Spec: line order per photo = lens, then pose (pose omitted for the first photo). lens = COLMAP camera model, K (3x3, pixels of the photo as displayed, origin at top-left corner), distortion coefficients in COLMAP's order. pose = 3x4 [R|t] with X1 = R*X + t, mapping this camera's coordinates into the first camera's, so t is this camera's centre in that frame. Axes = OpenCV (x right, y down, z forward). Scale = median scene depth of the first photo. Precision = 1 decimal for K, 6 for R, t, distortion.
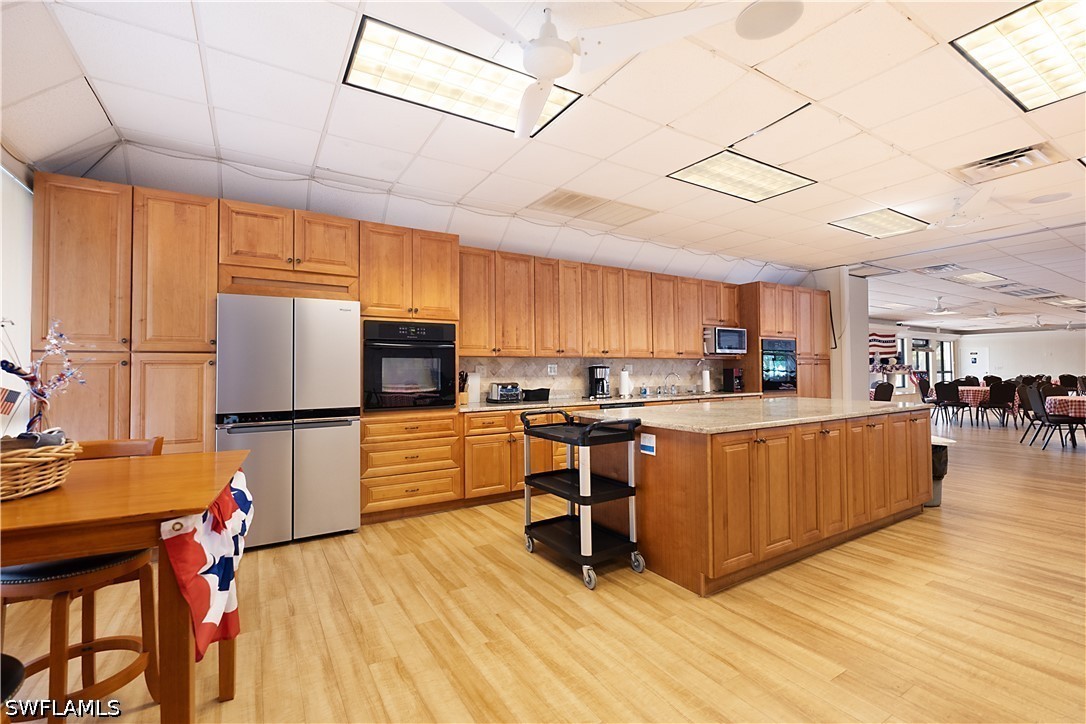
lens RADIAL K [[471.5, 0, 541.8], [0, 471.5, 359.0], [0, 0, 1]] dist [-0.002246, 0.000084]
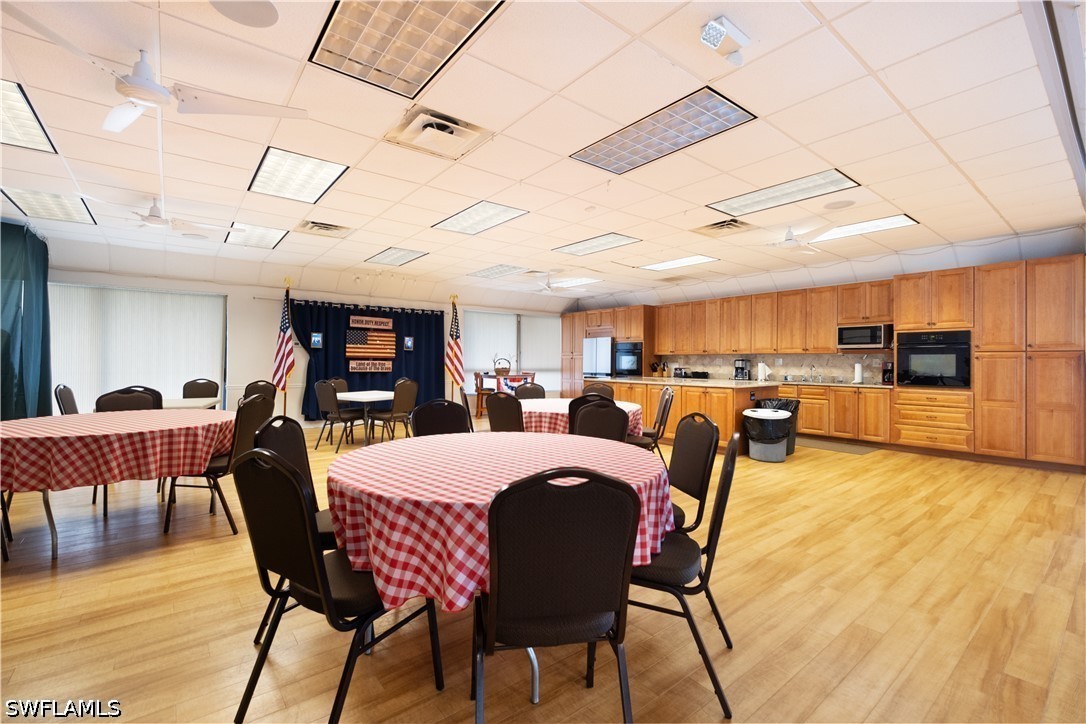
lens RADIAL K [[471.5, 0, 542.4], [0, 471.5, 360.7], [0, 0, 1]] dist [-0.002246, 0.000084]
pose [[0.121638, 0.005825, -0.992557, 1.584039], [0.014326, 0.999868, 0.007624, -0.002794], [0.992471, -0.015146, 0.121538, 0.151429]]
